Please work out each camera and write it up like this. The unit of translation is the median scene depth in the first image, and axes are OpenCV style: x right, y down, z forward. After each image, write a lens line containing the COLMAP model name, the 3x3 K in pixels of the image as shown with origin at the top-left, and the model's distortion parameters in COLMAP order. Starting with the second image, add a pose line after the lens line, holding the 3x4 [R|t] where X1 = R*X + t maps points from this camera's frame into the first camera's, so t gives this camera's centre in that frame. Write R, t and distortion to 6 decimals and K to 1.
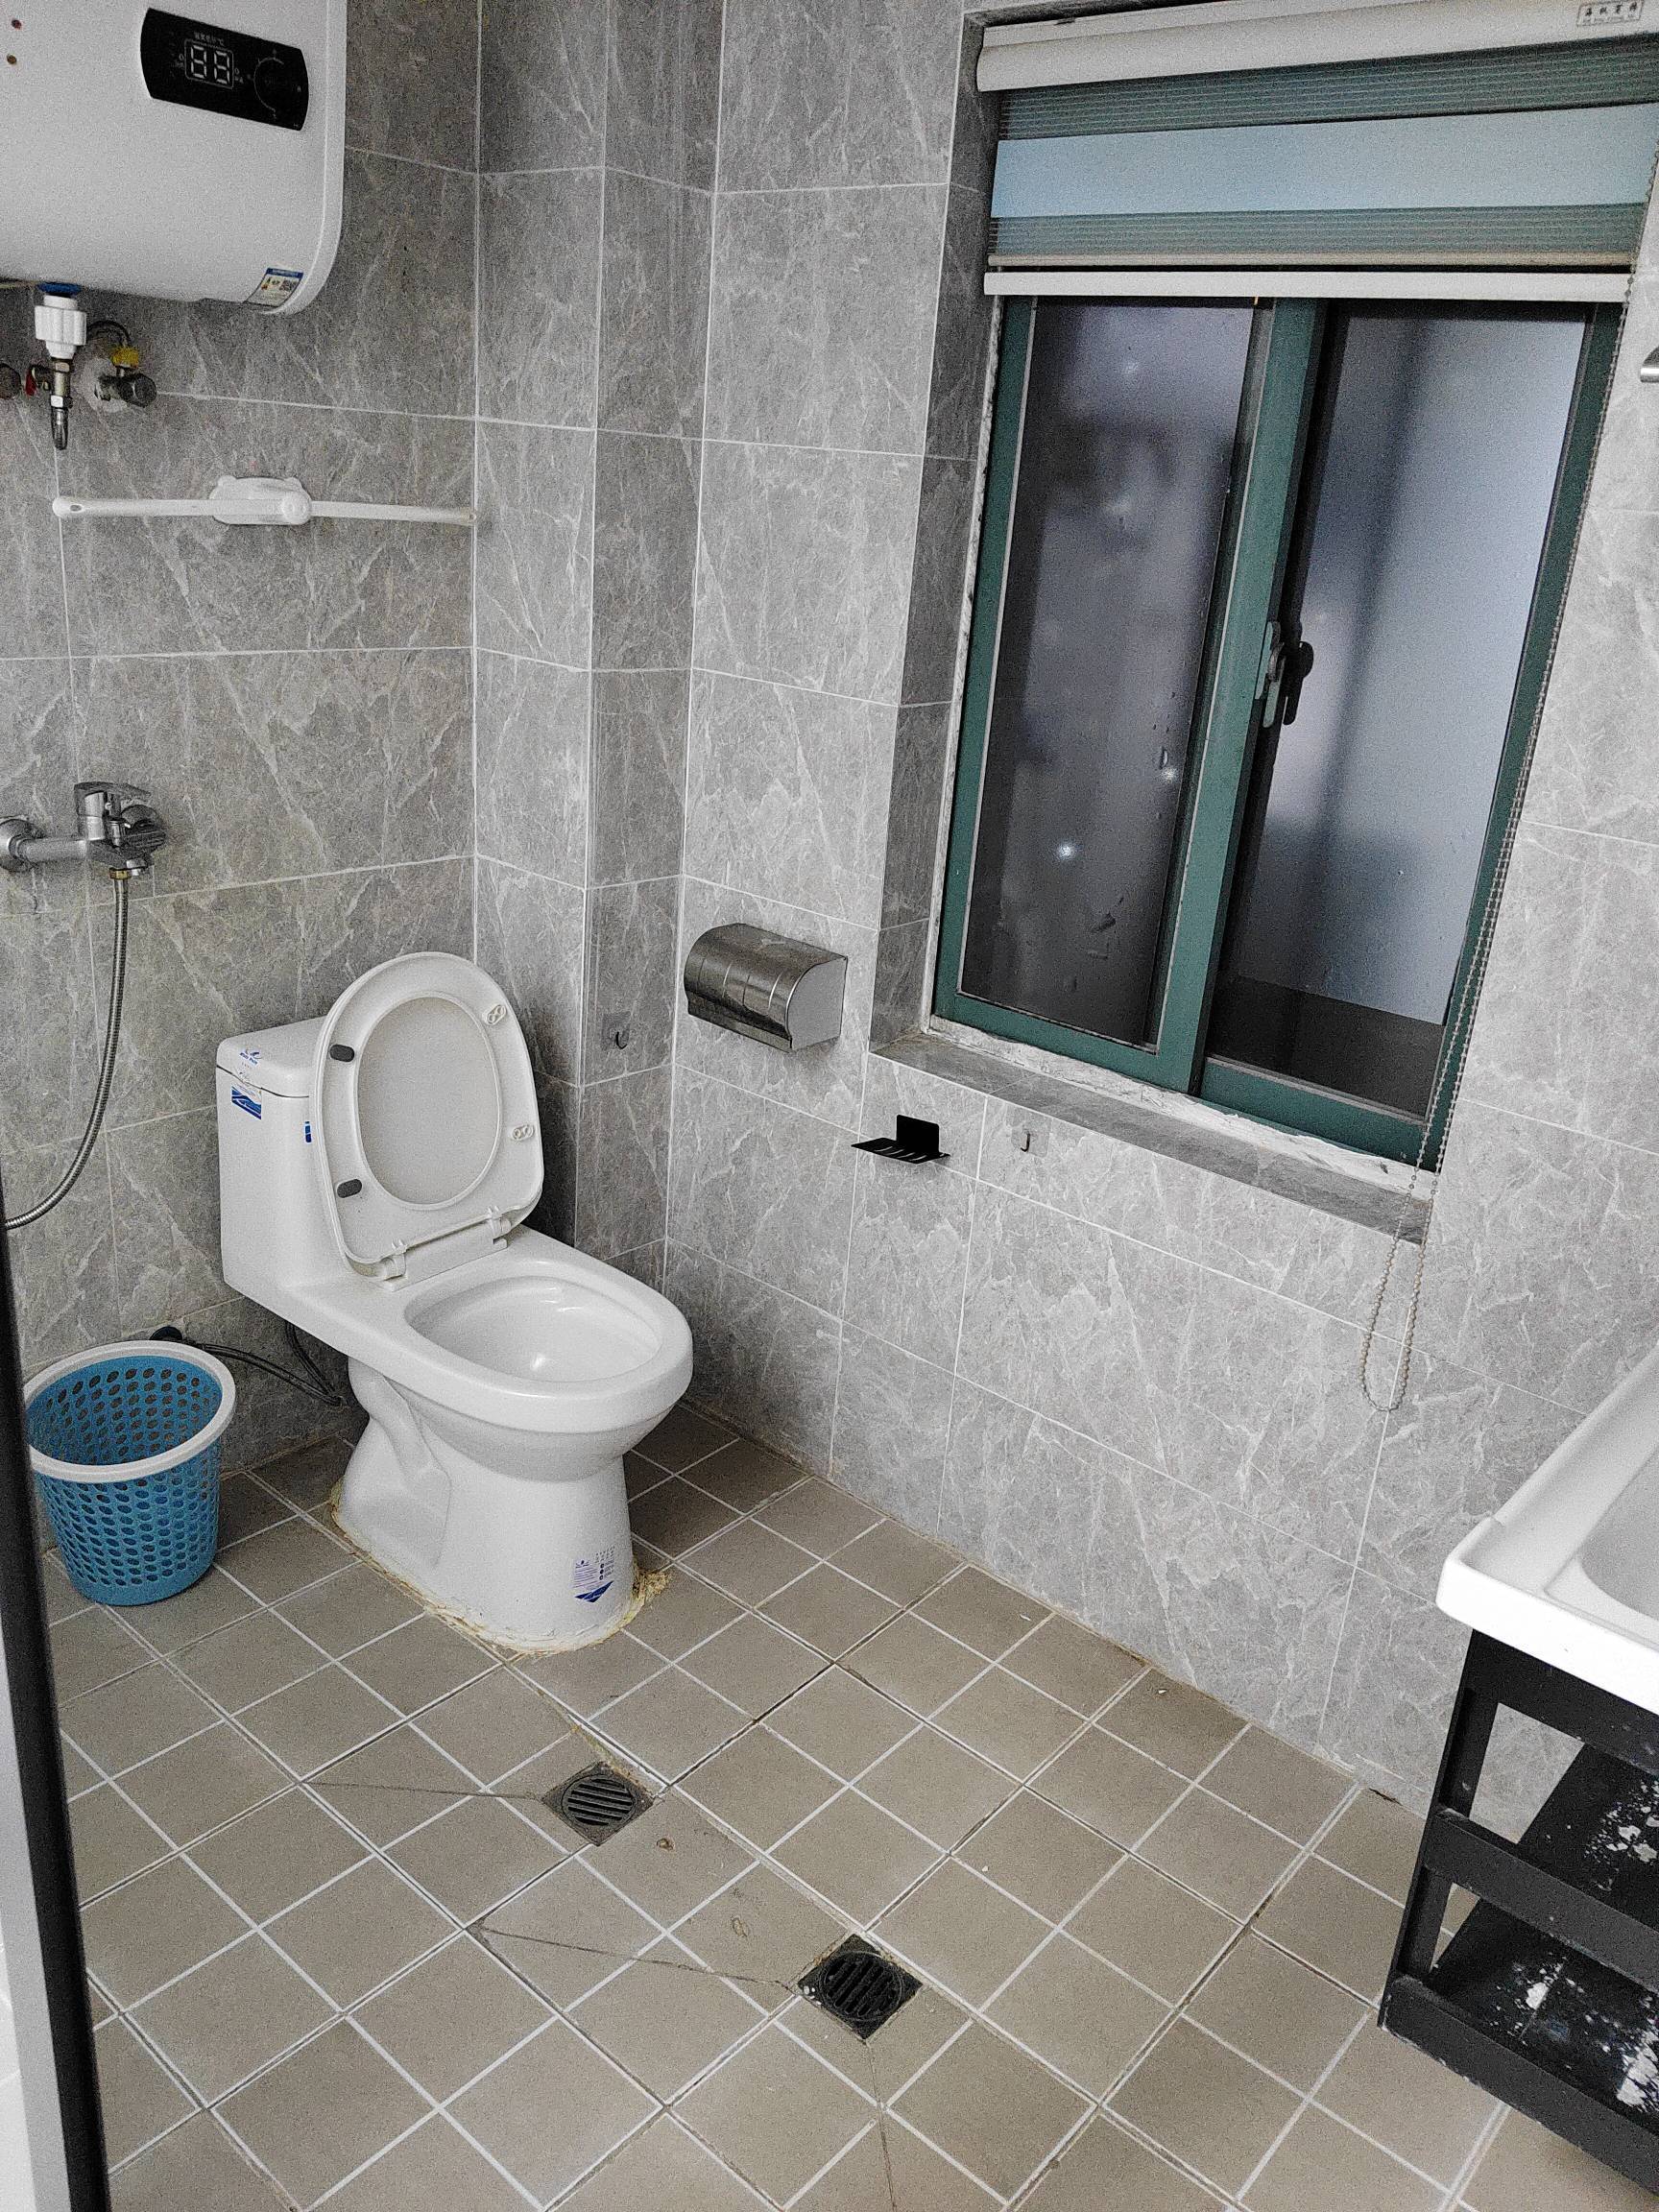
lens RADIAL K [[1727.6, 0, 836.3], [0, 1727.6, 1143.4], [0, 0, 1]] dist [0.054742, -0.114684]
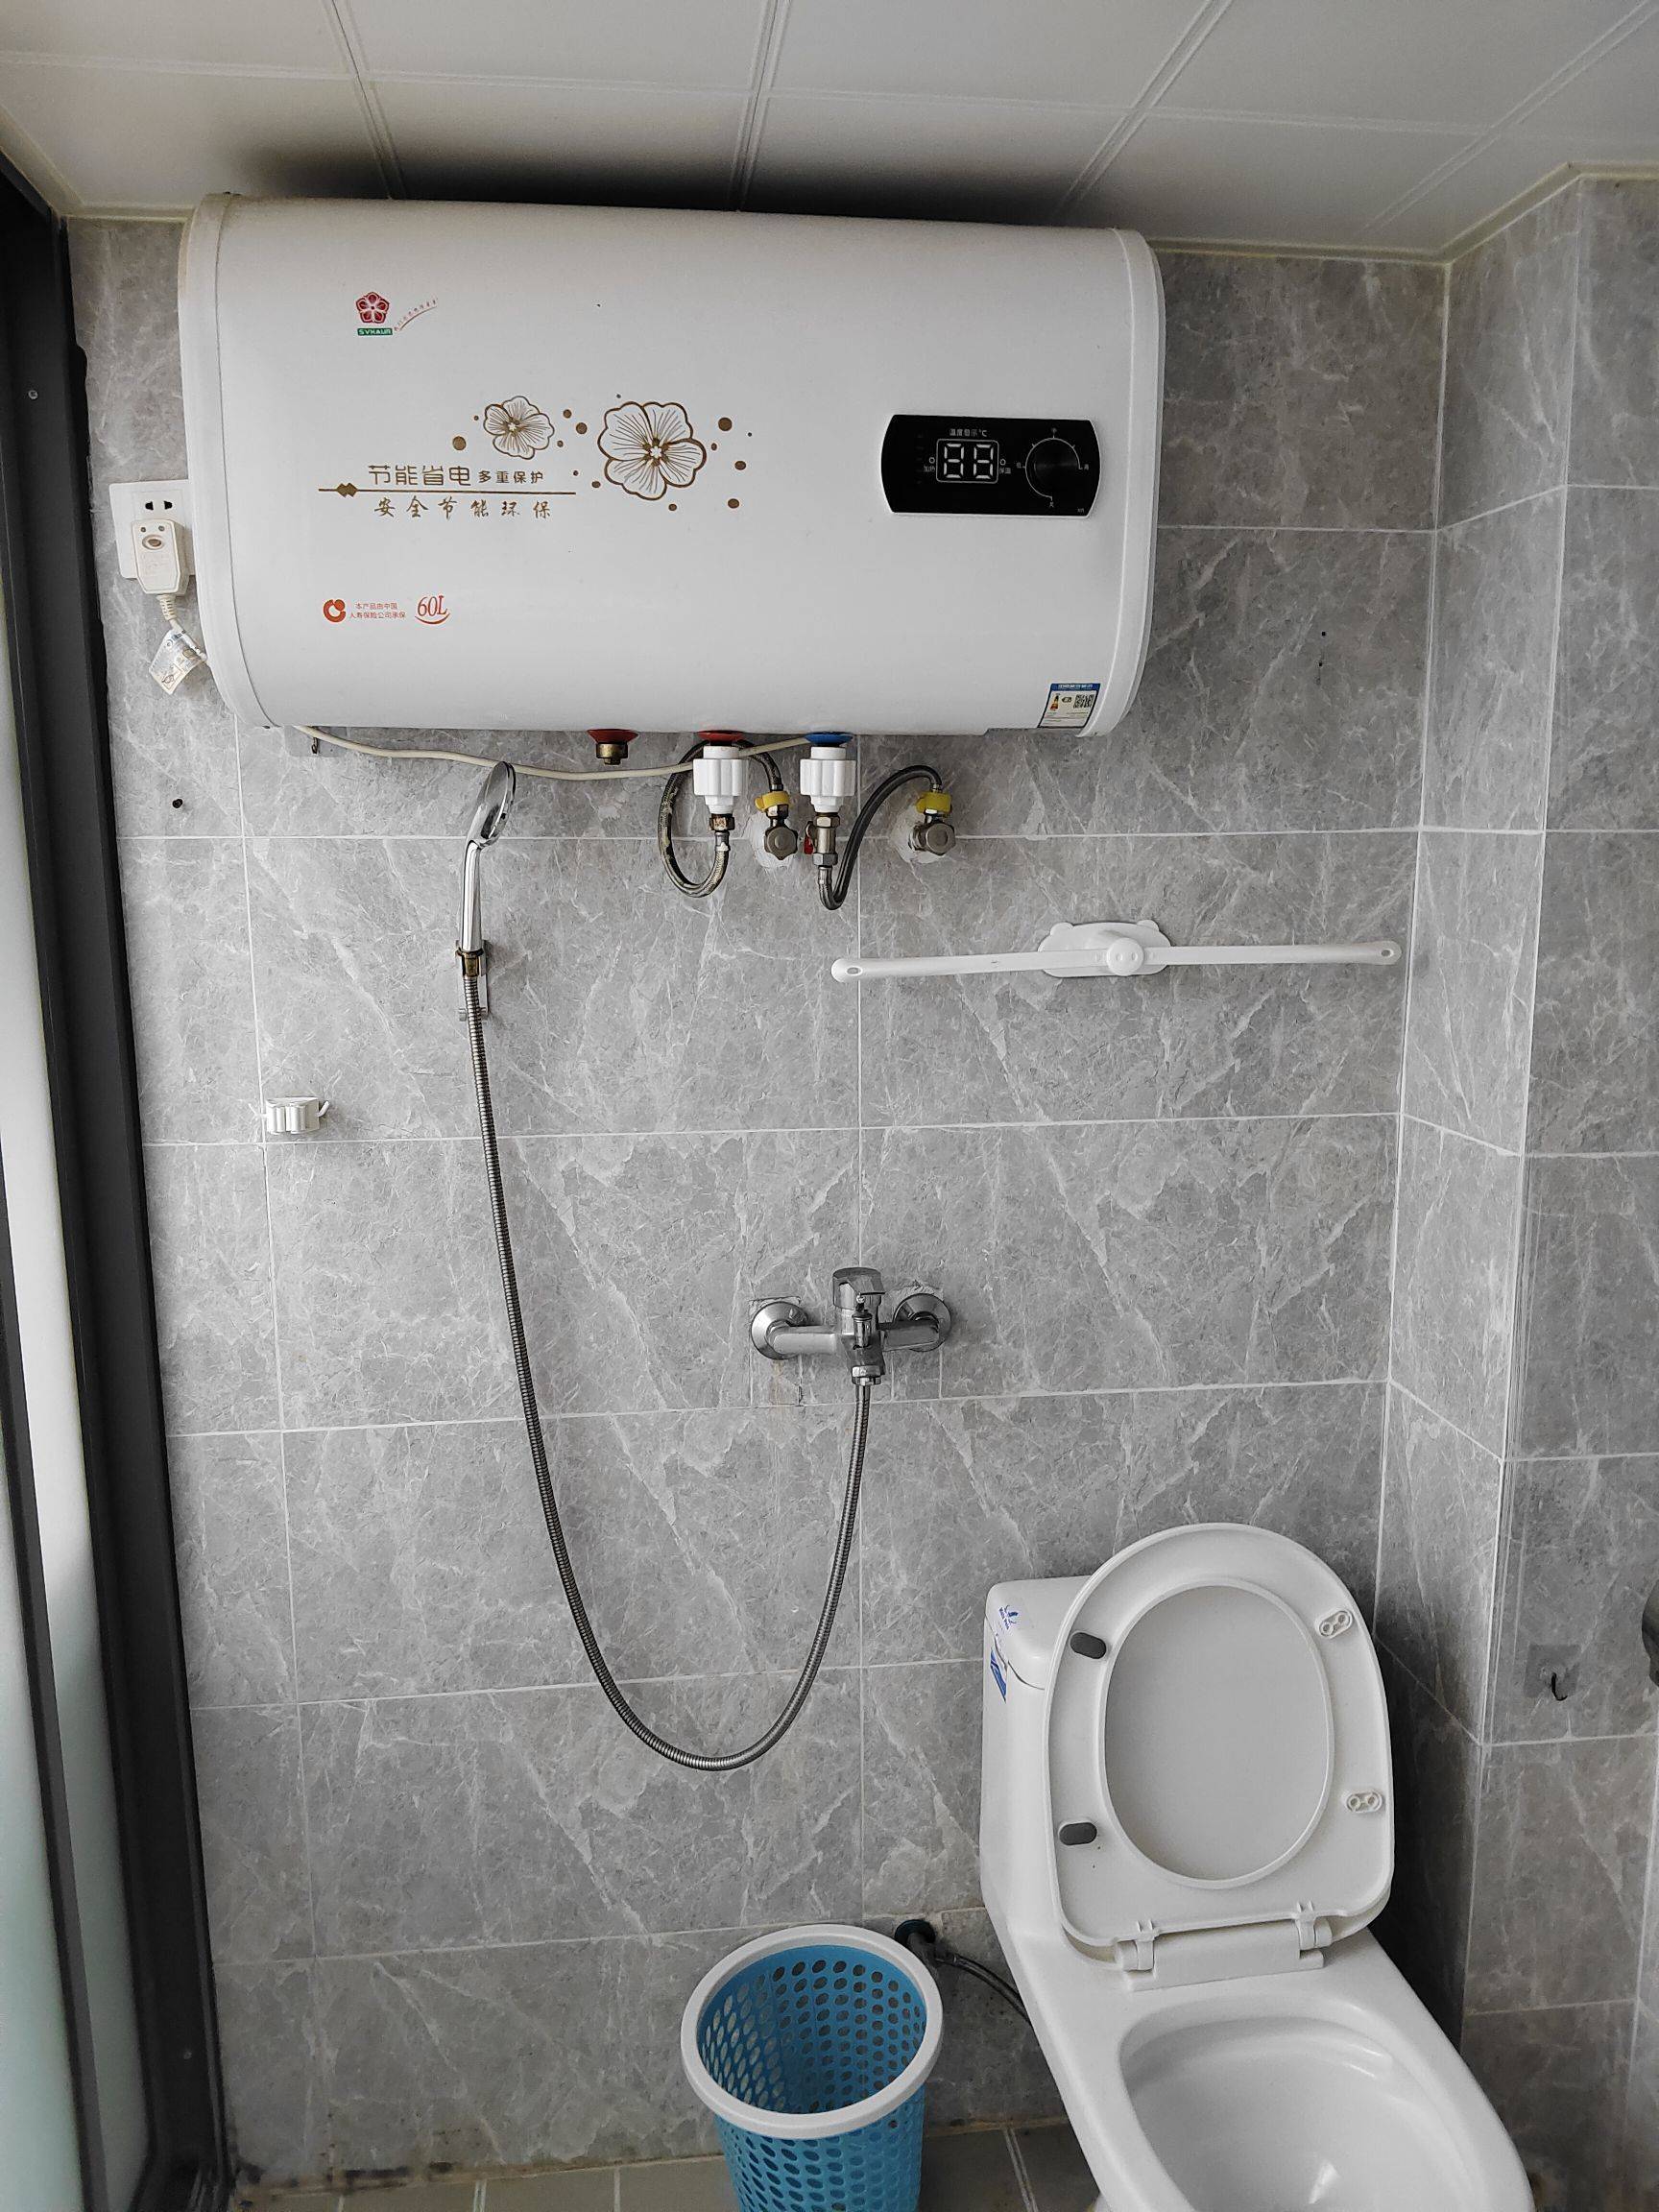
lens RADIAL K [[1729.0, 0, 839.0], [0, 1729.0, 1137.1], [0, 0, 1]] dist [0.113501, -0.195527]
pose [[0.743781, 0.035470, -0.667482, 0.128863], [-0.182834, 0.971304, -0.152118, -0.127798], [0.642932, 0.235180, 0.728923, 0.322527]]
